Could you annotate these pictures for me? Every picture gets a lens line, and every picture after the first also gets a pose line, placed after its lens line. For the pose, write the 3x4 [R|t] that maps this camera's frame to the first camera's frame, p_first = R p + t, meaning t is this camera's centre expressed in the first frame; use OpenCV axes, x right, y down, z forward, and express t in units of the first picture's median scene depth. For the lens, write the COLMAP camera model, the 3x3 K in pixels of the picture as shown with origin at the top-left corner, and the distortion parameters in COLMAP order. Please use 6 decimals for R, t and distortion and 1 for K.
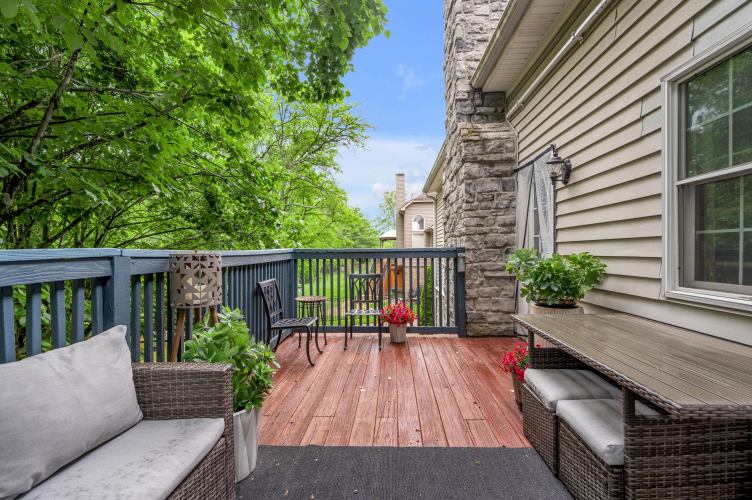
lens RADIAL K [[324.5, 0, 376.7], [0, 324.5, 255.2], [0, 0, 1]] dist [-0.002213, -0.000224]
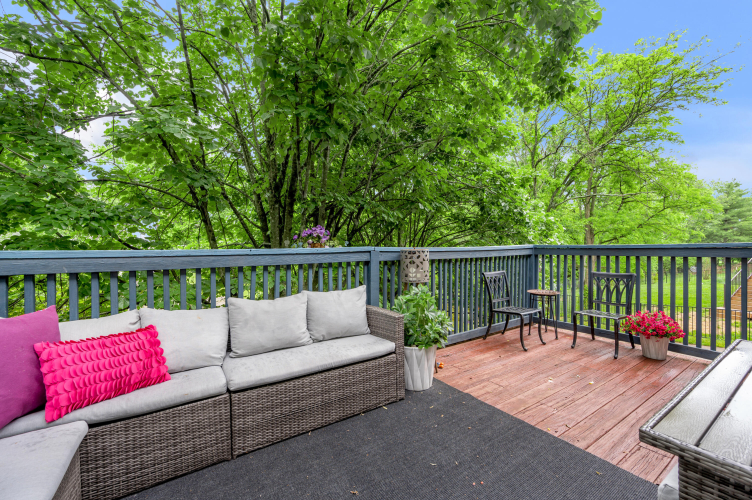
lens RADIAL K [[303.2, 0, 376.0], [0, 303.2, 250.0], [0, 0, 1]] dist [0.001614, 0.000363]
pose [[0.591659, 0.009694, -0.806130, 0.301353], [-0.008811, 0.999946, 0.005558, -0.004998], [0.806140, 0.003814, 0.591712, -0.024624]]
